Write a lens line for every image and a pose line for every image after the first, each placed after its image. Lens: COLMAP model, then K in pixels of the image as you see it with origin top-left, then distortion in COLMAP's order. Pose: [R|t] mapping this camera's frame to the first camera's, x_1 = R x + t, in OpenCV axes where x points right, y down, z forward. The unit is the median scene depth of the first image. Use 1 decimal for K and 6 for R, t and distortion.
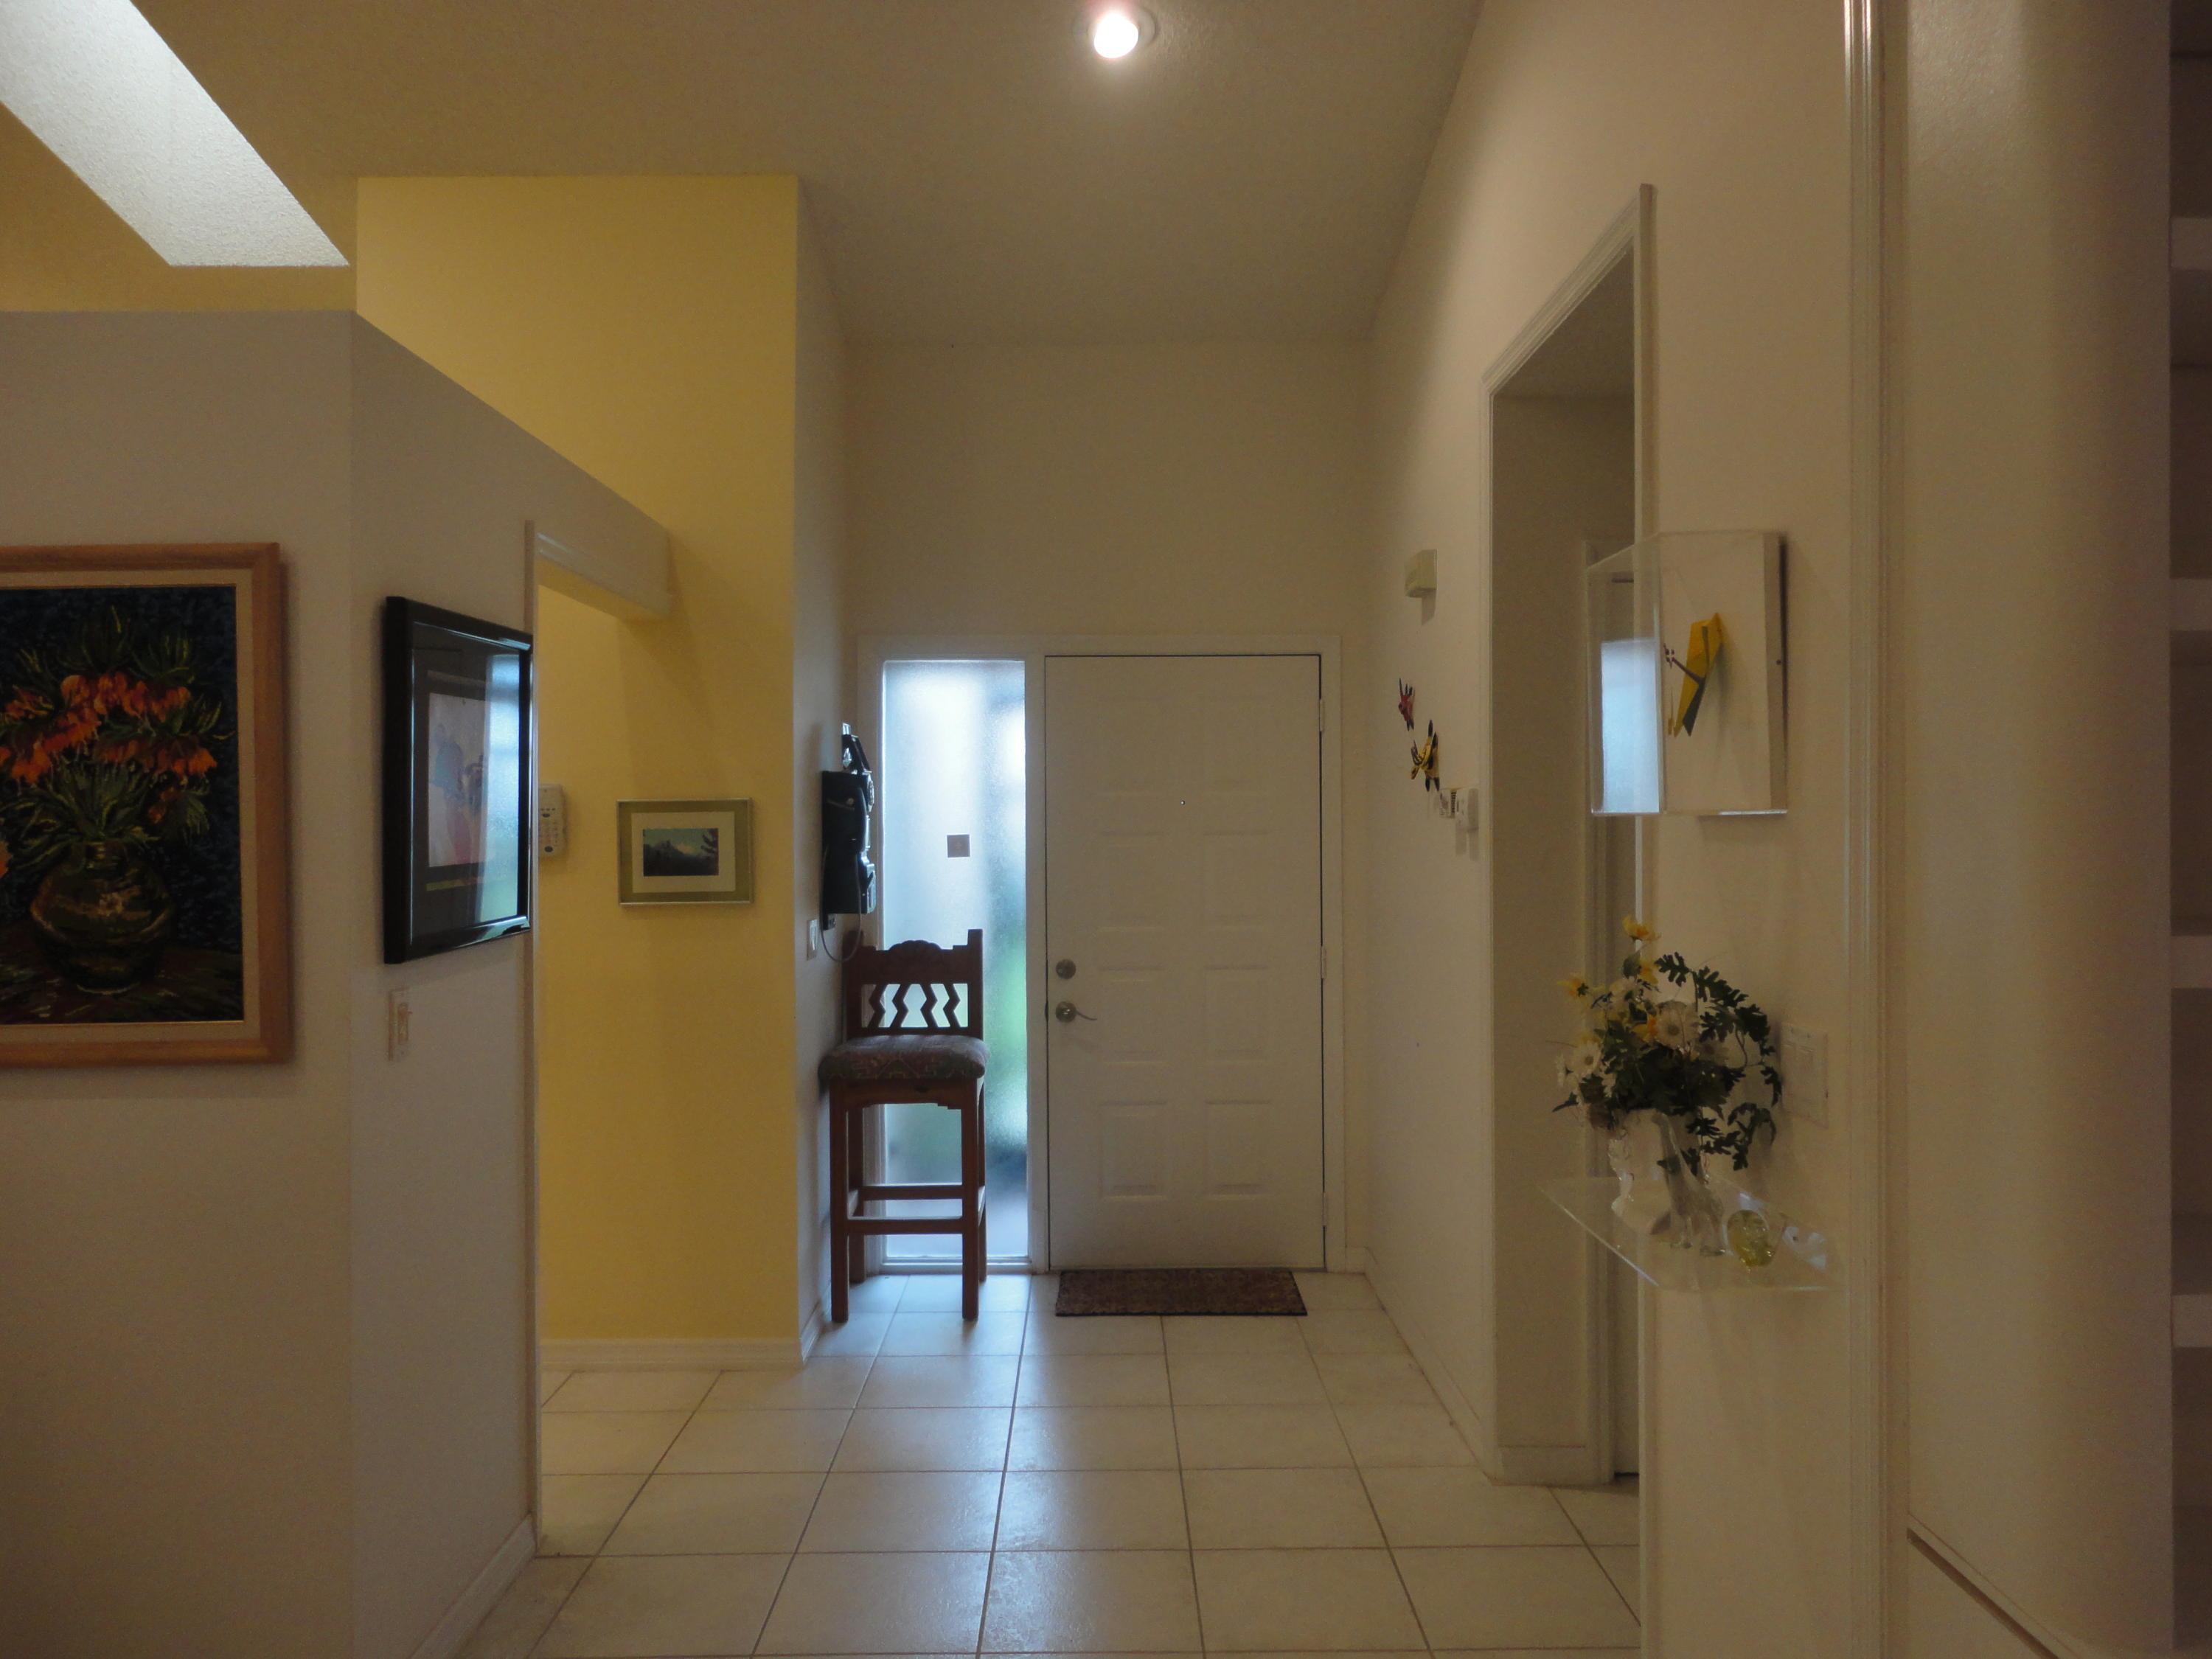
lens RADIAL K [[1580.0, 0, 1113.2], [0, 1580.0, 832.1], [0, 0, 1]] dist [-0.000330, -0.000254]
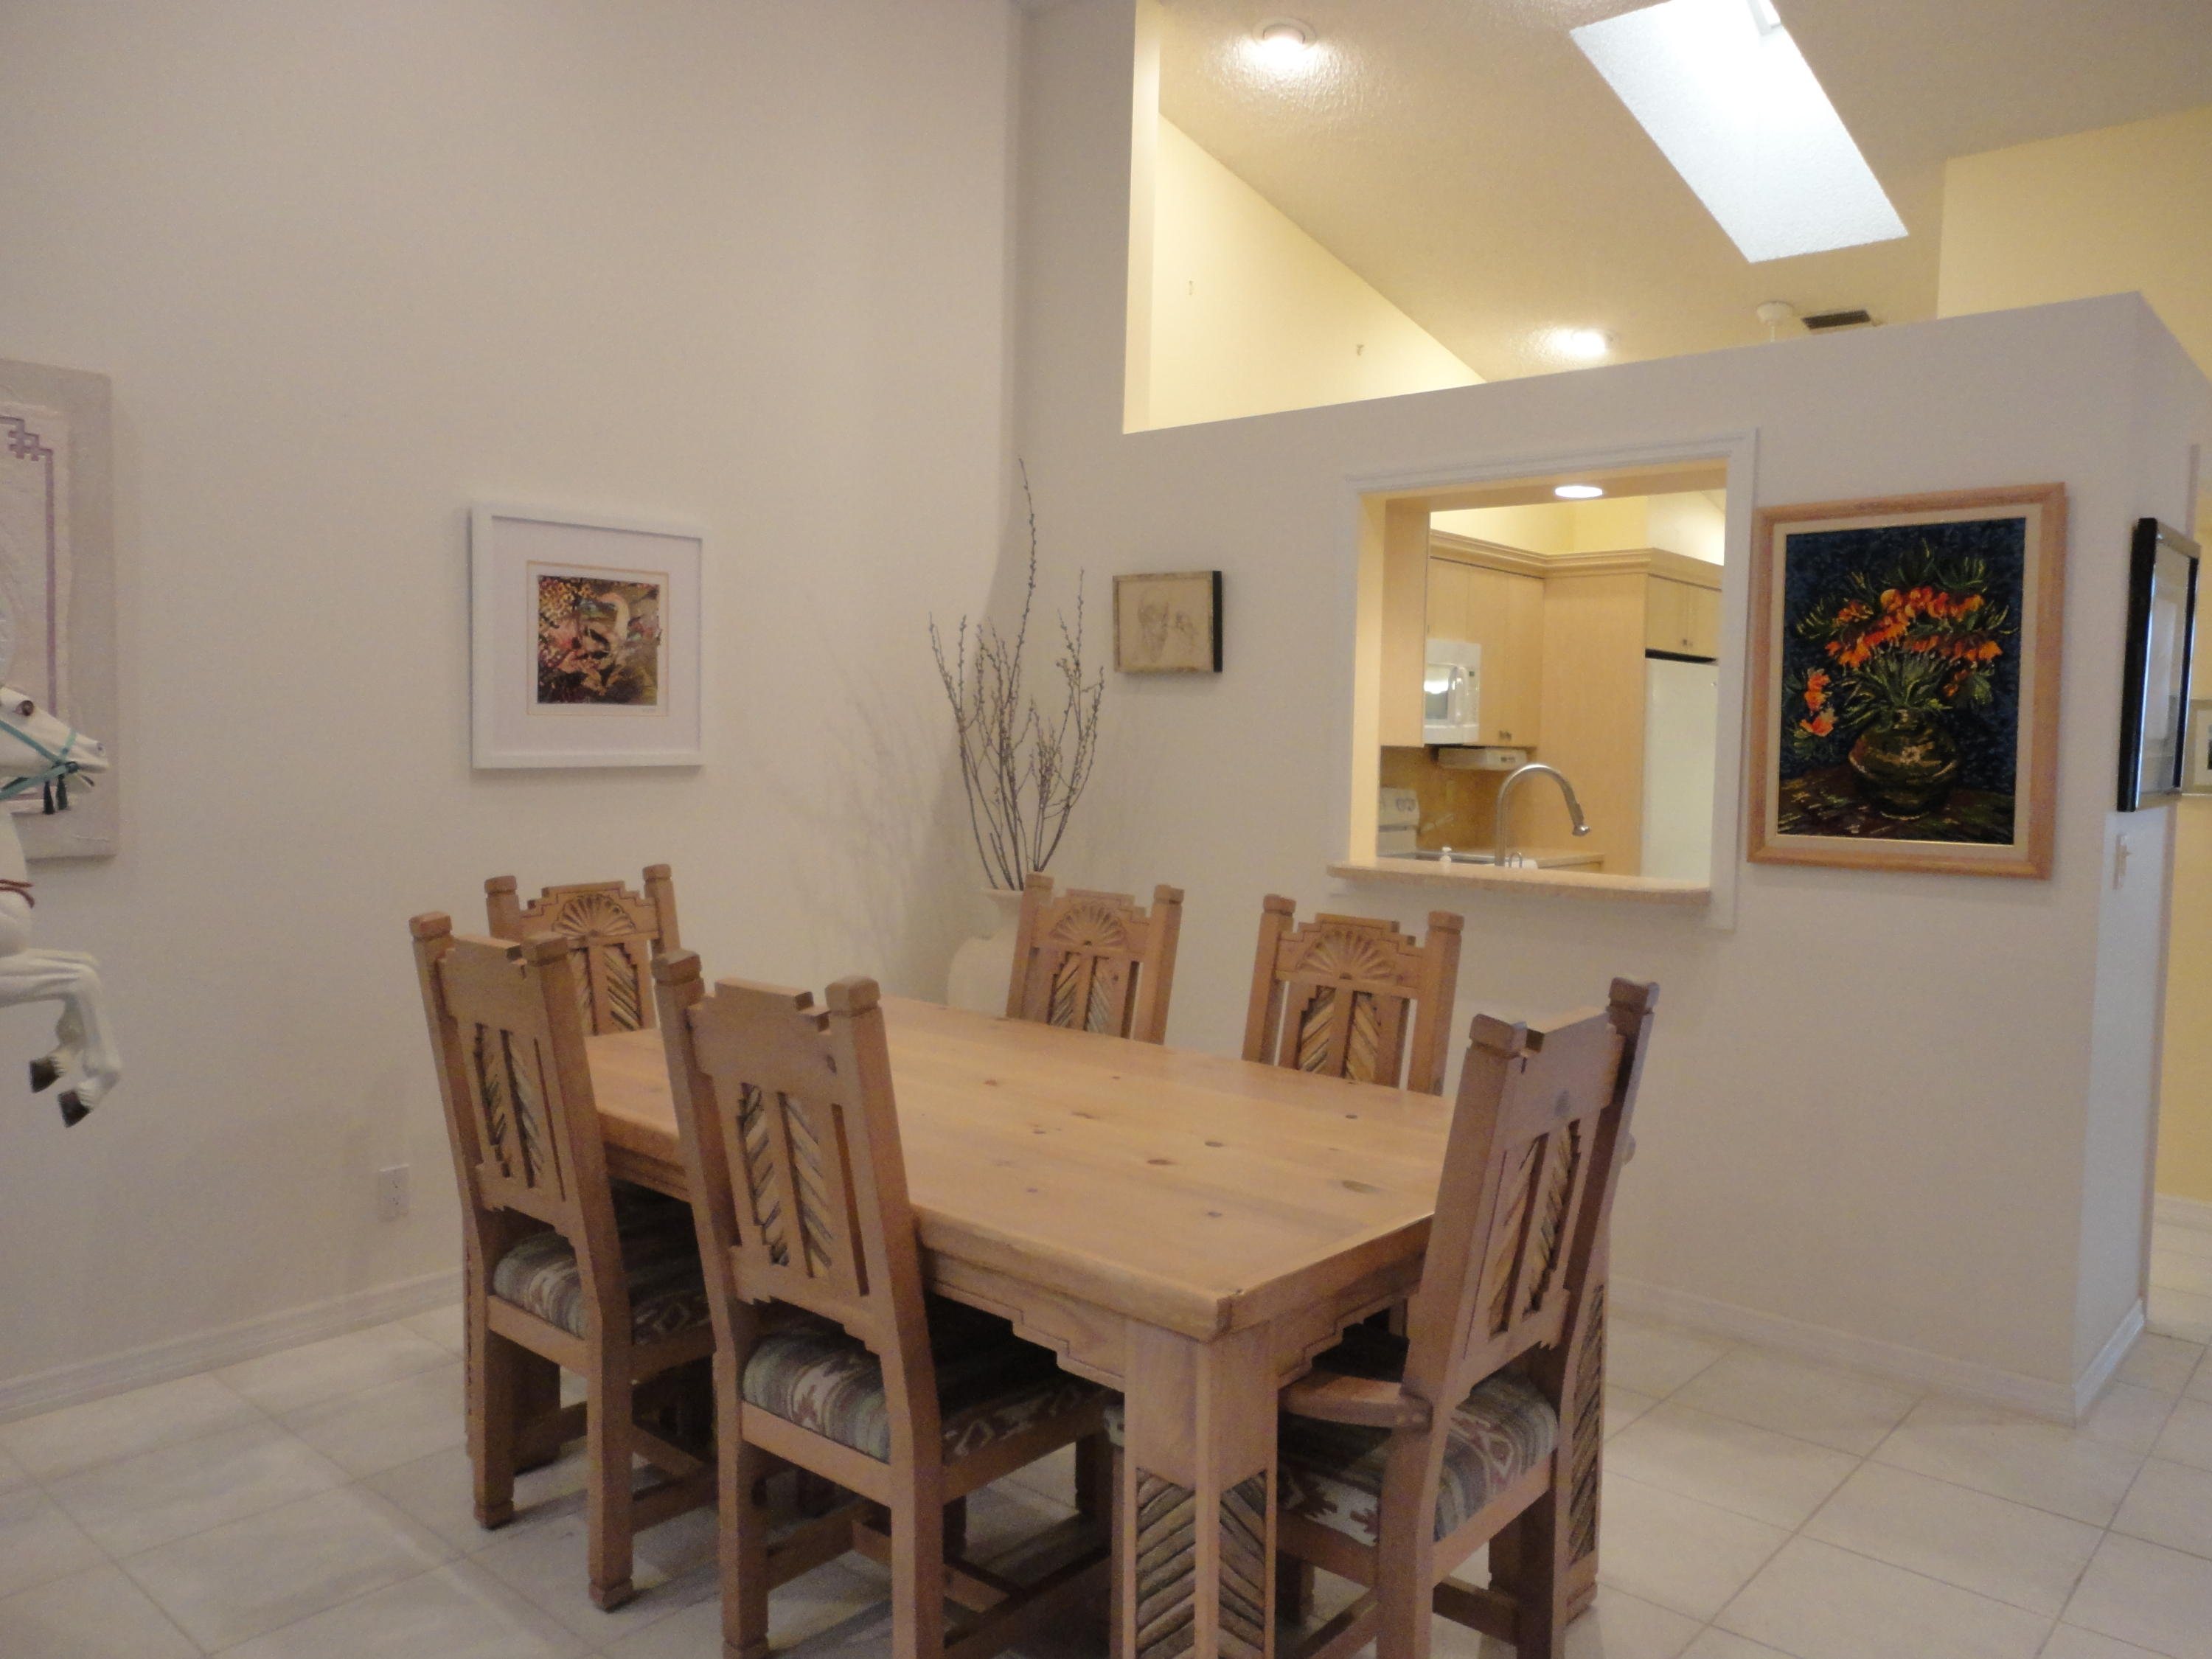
lens RADIAL K [[1580.0, 0, 1099.9], [0, 1580.0, 806.3], [0, 0, 1]] dist [-0.000330, -0.000254]
pose [[0.741875, 0.053227, -0.668422, -0.233614], [-0.030002, 0.998481, 0.046210, 0.048059], [0.669866, -0.014228, 0.742345, -0.504684]]
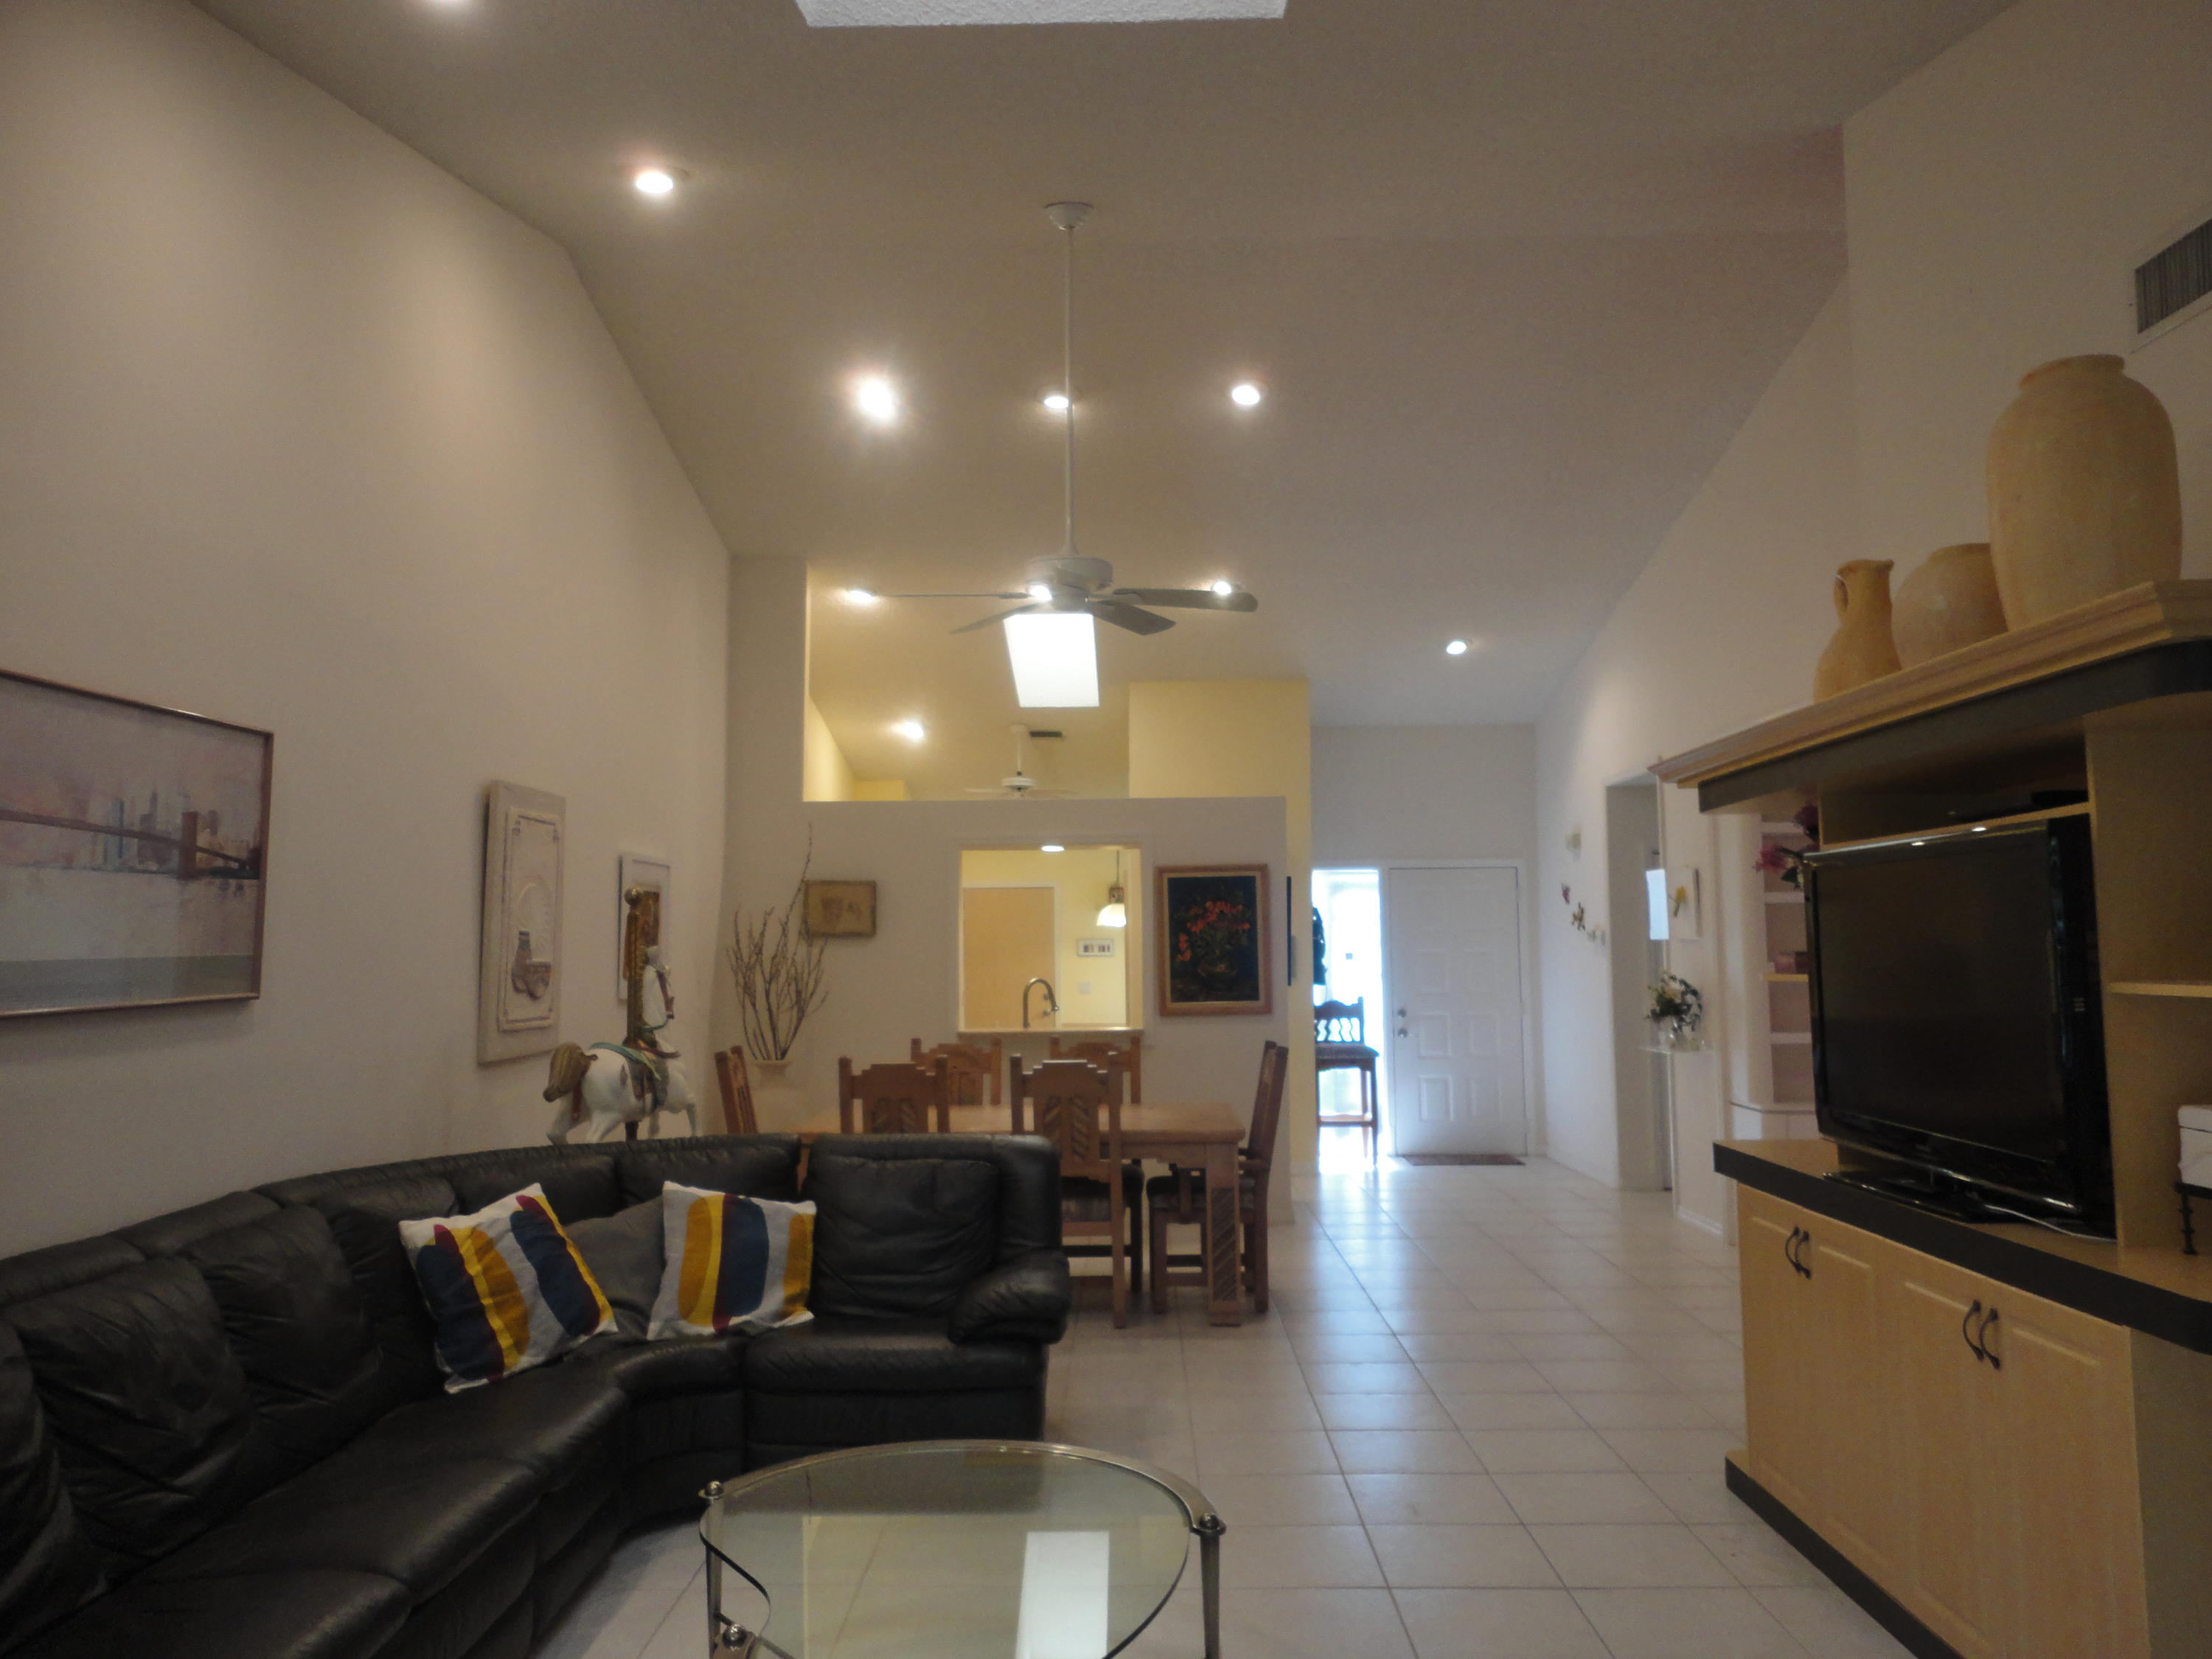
lens RADIAL K [[1580.0, 0, 1083.7], [0, 1580.0, 817.6], [0, 0, 1]] dist [-0.000330, -0.000254]
pose [[0.999388, -0.007382, -0.034188, -0.814882], [0.004195, 0.995718, -0.092348, 0.037257], [0.034724, 0.092148, 0.995140, -2.507856]]
